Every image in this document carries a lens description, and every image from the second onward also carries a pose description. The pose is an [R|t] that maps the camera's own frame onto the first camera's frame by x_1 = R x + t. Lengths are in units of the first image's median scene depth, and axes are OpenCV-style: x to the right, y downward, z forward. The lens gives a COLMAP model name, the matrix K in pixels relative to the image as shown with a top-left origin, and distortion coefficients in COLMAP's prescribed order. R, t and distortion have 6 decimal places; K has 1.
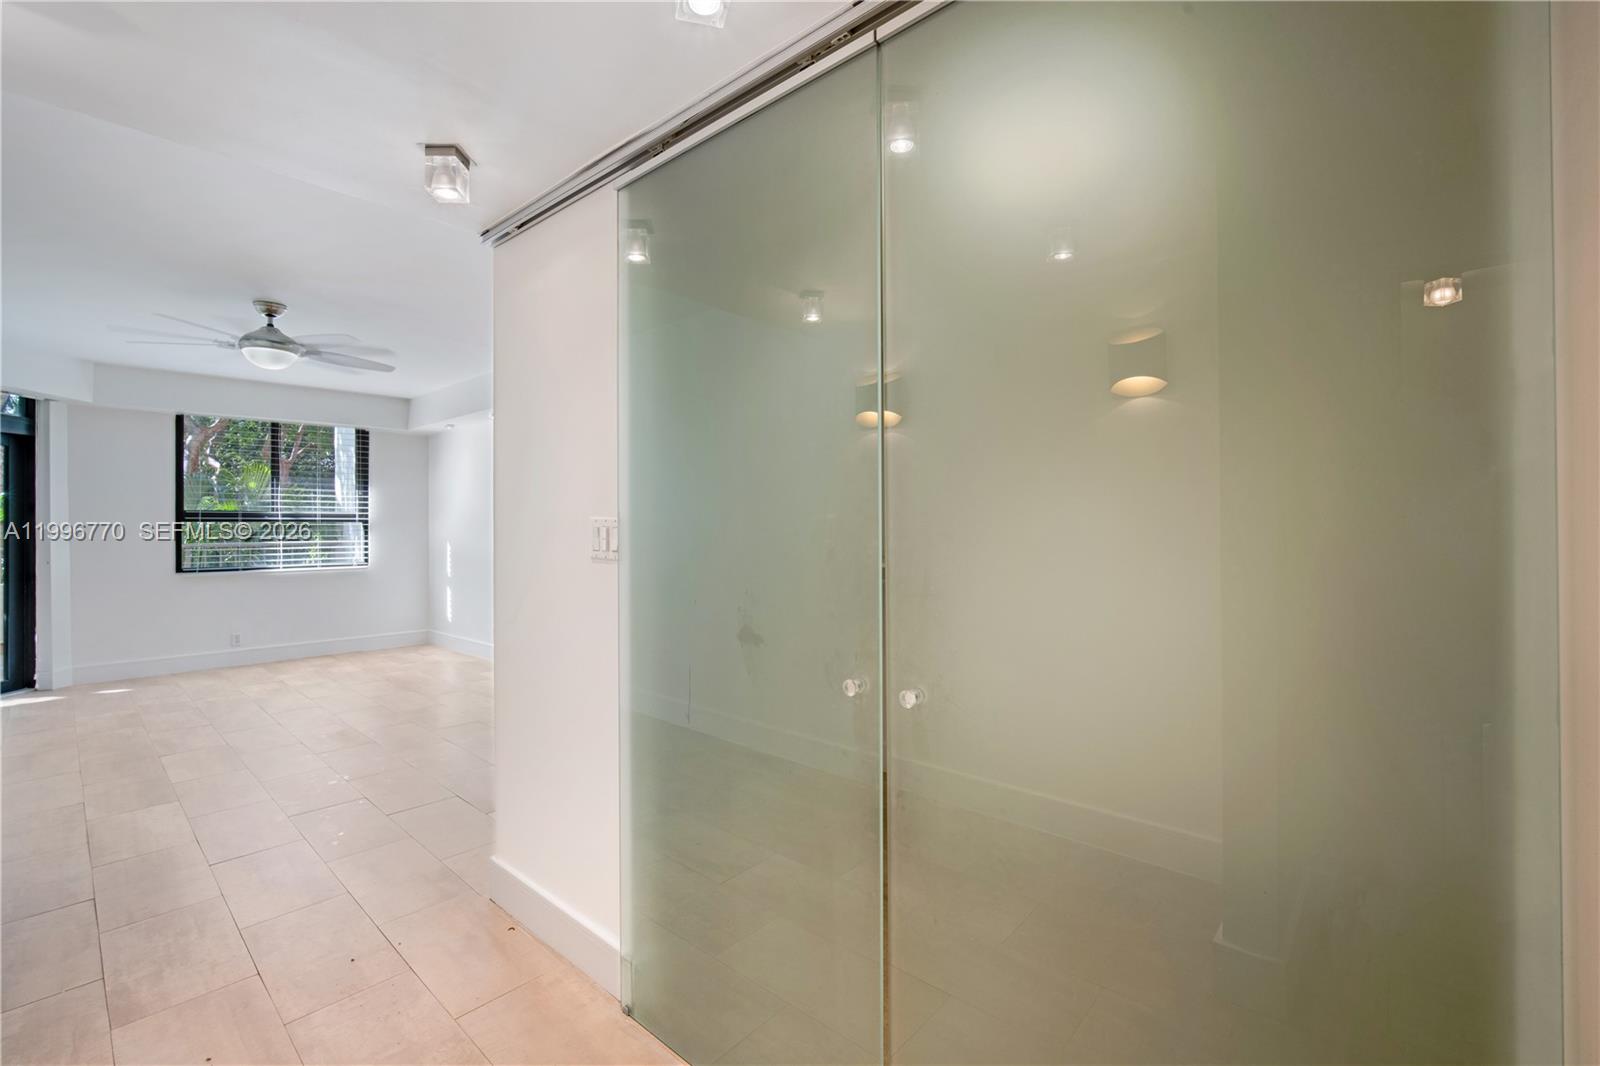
lens RADIAL K [[697.1, 0, 805.5], [0, 697.1, 523.6], [0, 0, 1]] dist [-0.013388, 0.004320]
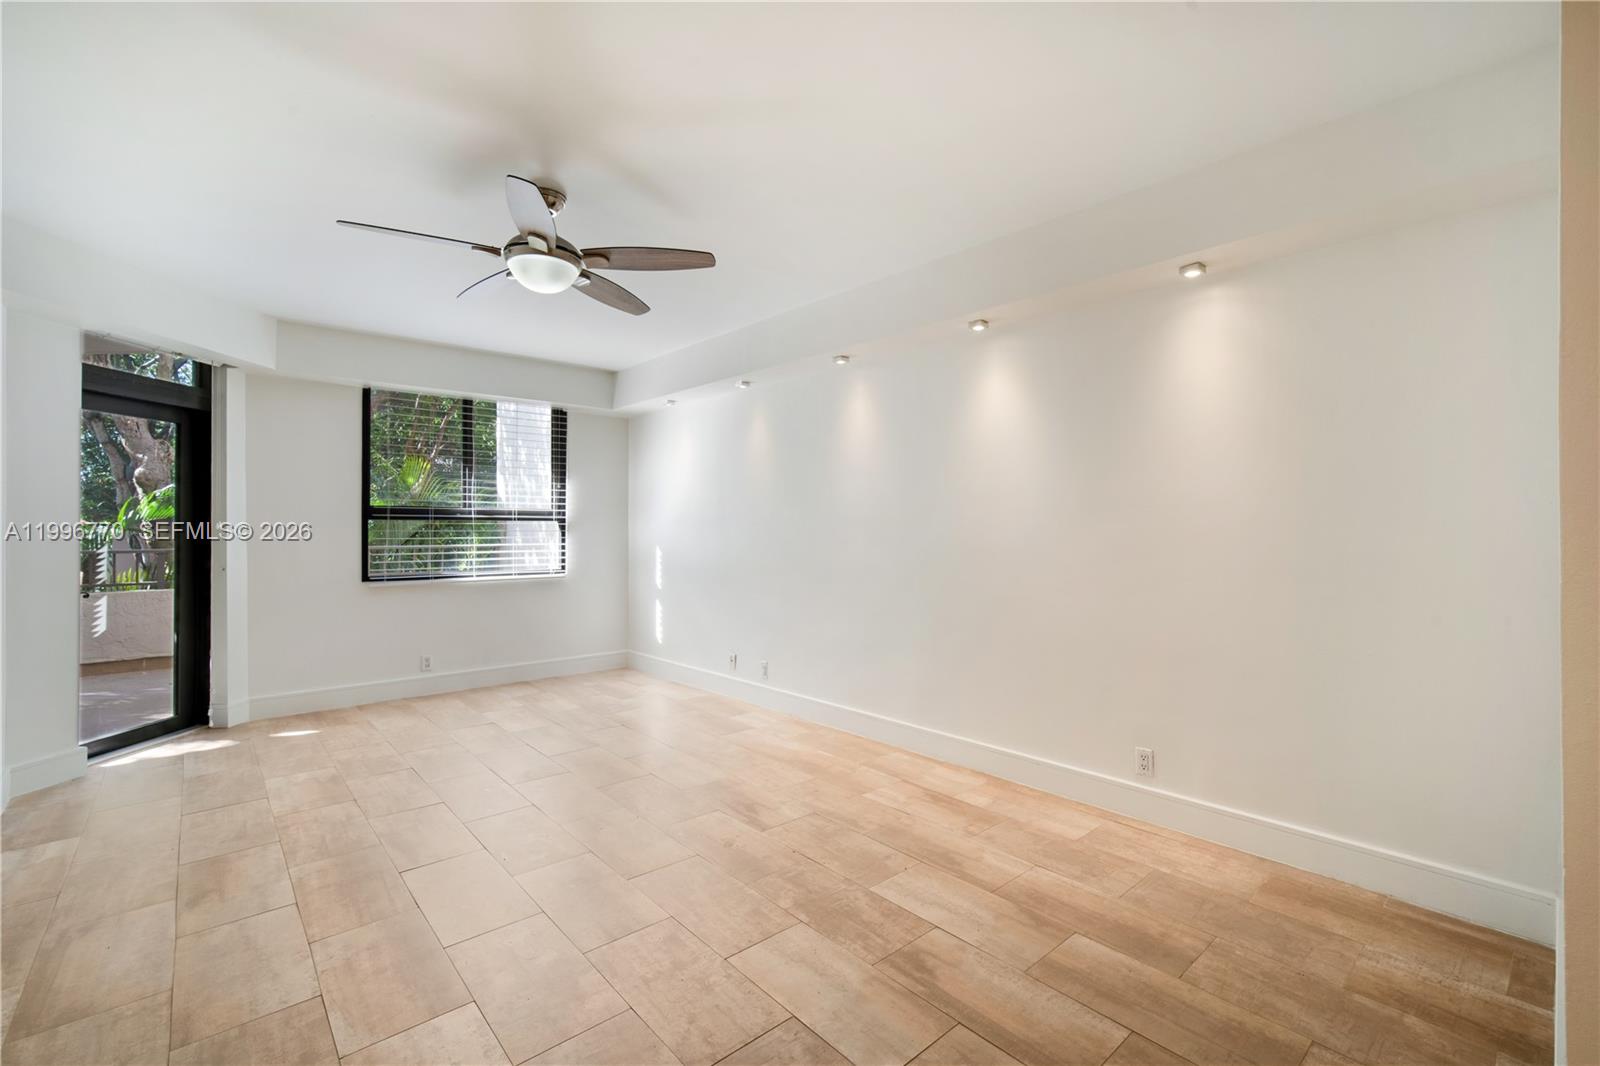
lens RADIAL K [[697.1, 0, 811.6], [0, 697.1, 524.9], [0, 0, 1]] dist [-0.013388, 0.004320]
pose [[0.994881, 0.004969, -0.100933, -0.278388], [-0.005187, 0.999985, -0.001901, 0.002646], [0.100922, 0.002415, 0.994891, 0.222119]]
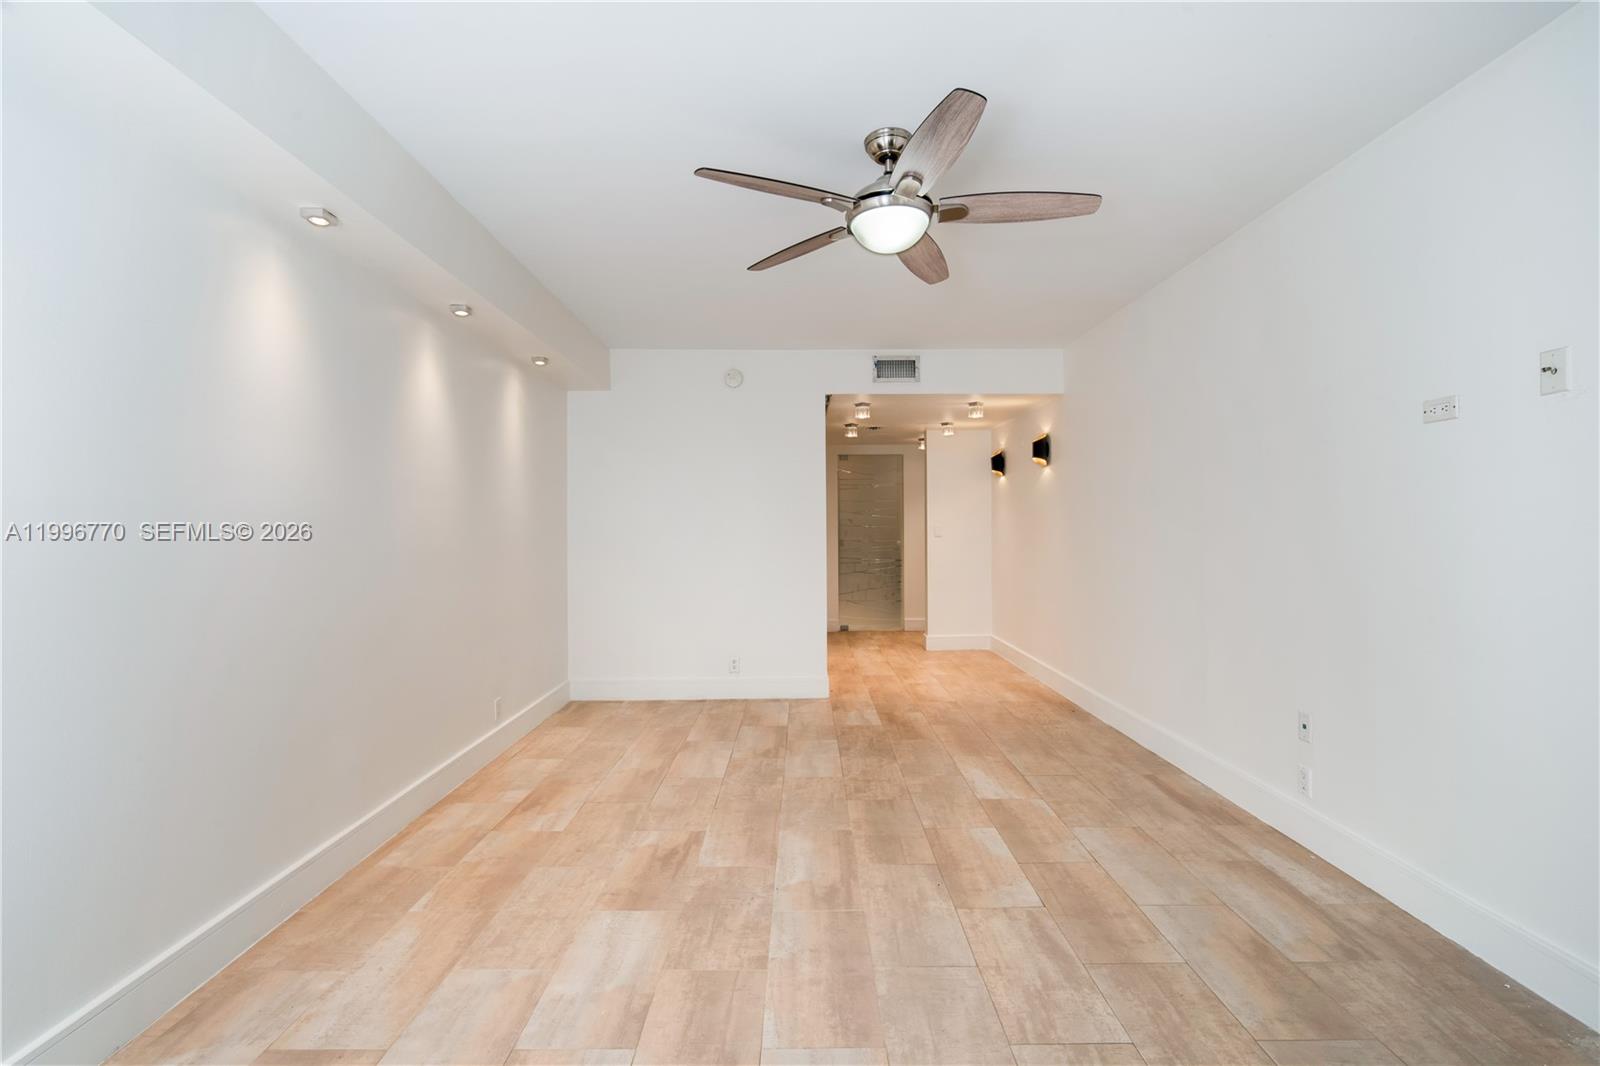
lens RADIAL K [[697.1, 0, 811.6], [0, 697.1, 528.9], [0, 0, 1]] dist [-0.013388, 0.004320]
pose [[-0.682768, 0.005255, 0.730616, -0.719808], [0.006547, 0.999978, -0.001074, 0.006600], [-0.730606, 0.004050, -0.682787, 0.905612]]
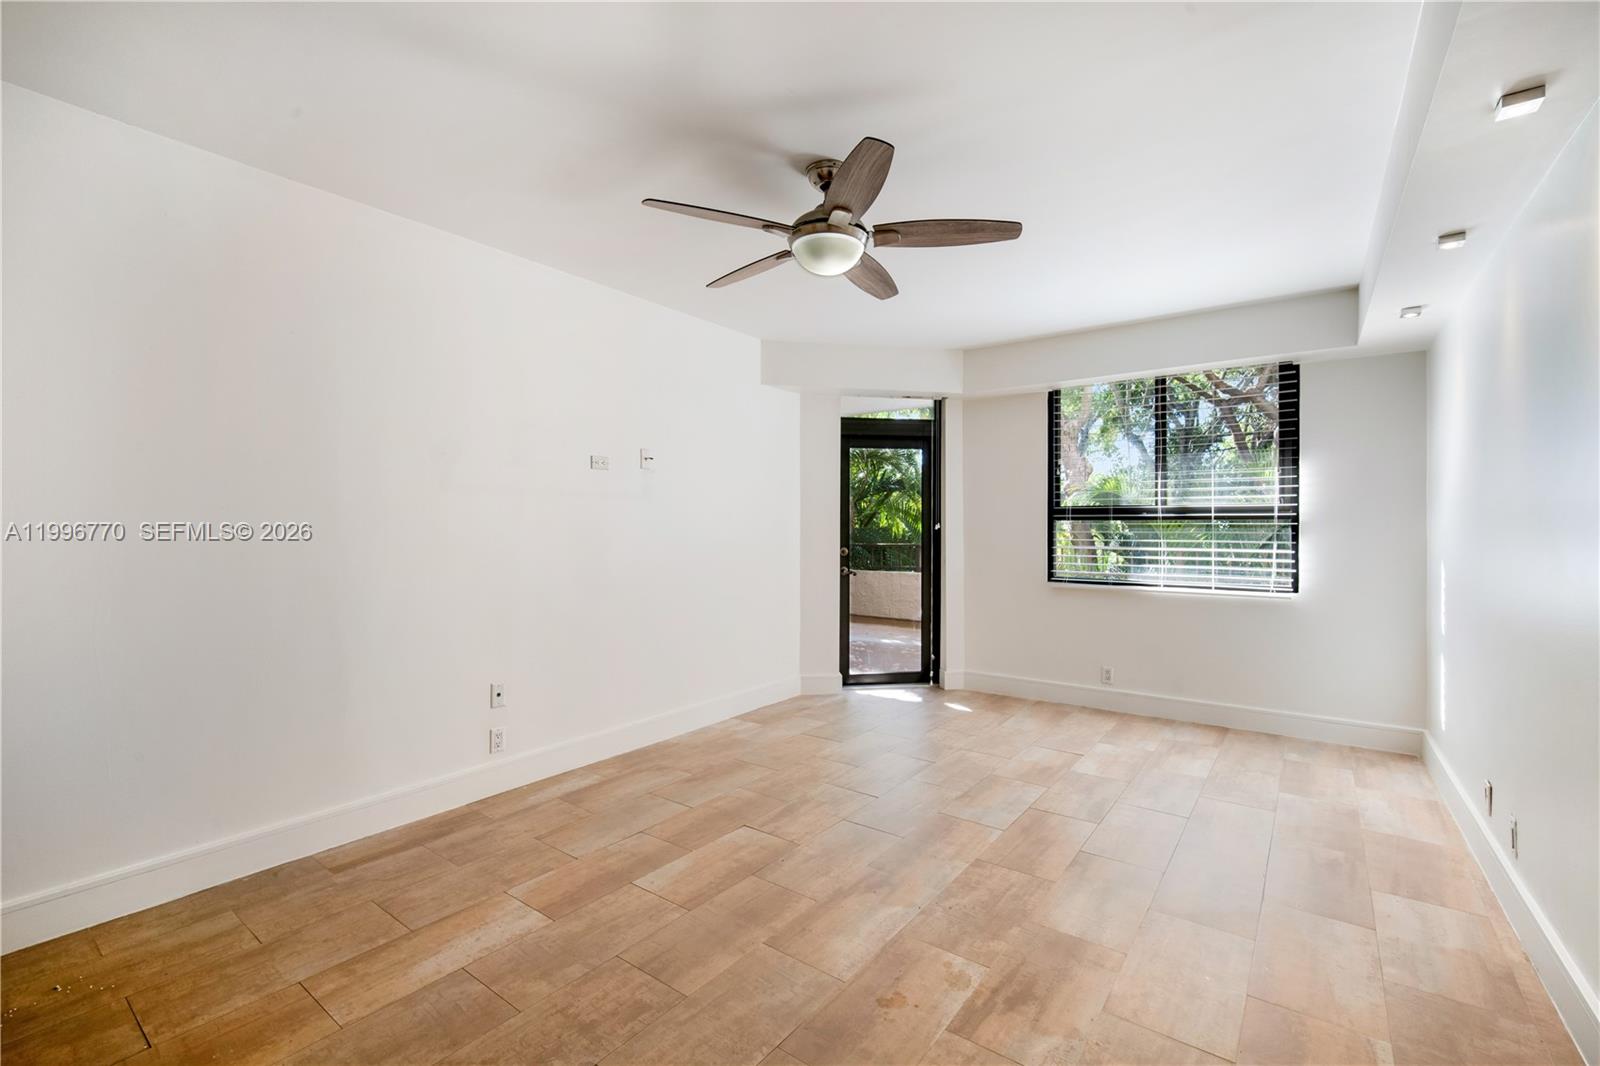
lens RADIAL K [[697.1, 0, 794.7], [0, 697.1, 525.9], [0, 0, 1]] dist [-0.013388, 0.004320]
pose [[0.091060, 0.001686, -0.995844, -0.095073], [-0.001012, 0.999998, 0.001601, 0.002939], [0.995845, 0.000862, 0.091061, 0.573969]]
